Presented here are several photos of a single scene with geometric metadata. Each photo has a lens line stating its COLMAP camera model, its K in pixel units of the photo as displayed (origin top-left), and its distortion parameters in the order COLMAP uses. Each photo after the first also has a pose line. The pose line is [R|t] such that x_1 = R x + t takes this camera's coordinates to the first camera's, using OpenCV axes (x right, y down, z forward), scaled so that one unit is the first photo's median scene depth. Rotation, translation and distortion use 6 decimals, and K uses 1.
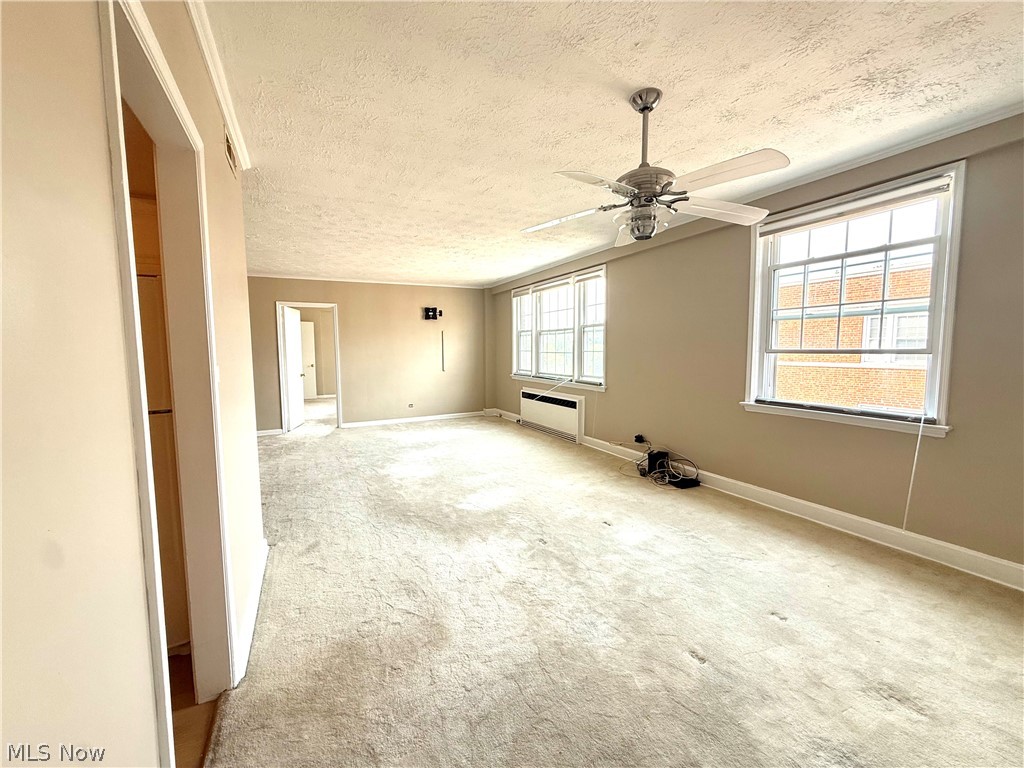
lens RADIAL K [[412.7, 0, 512.0], [0, 412.7, 384.0], [0, 0, 1]] dist [-0.001248, 0.000274]
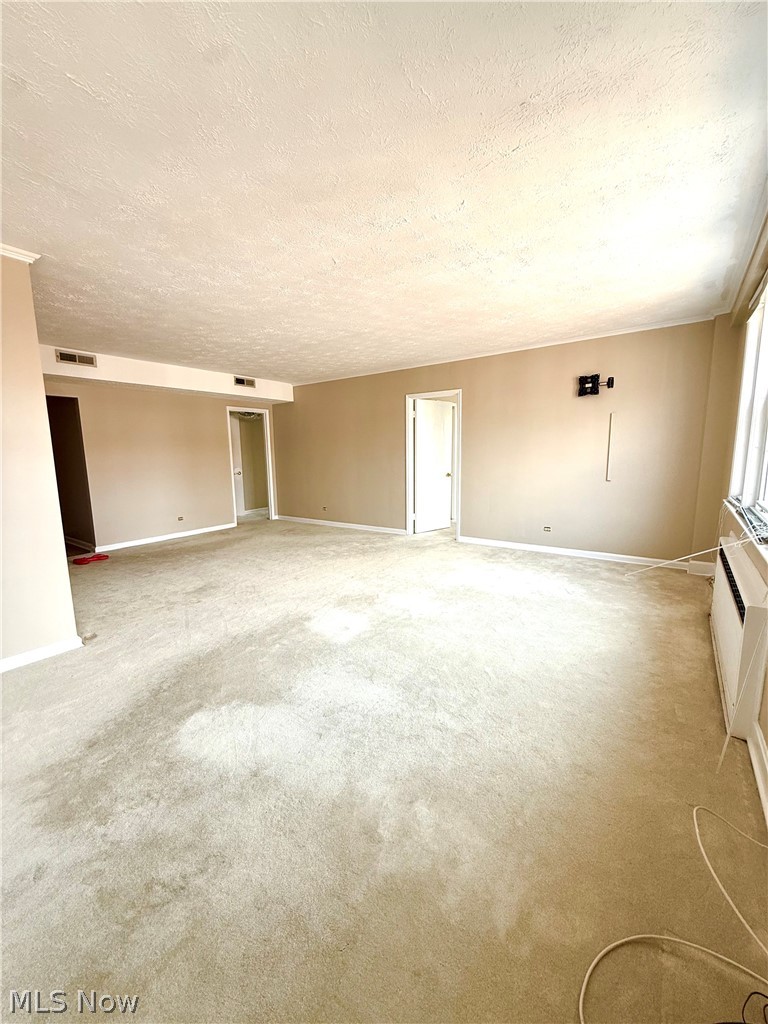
lens RADIAL K [[412.7, 0, 384.0], [0, 412.7, 512.0], [0, 0, 1]] dist [-0.001248, 0.000274]
pose [[0.459341, 0.135626, -0.877845, 0.246813], [-0.065221, 0.990757, 0.118943, -0.041961], [0.885863, 0.002618, 0.463940, 0.492969]]
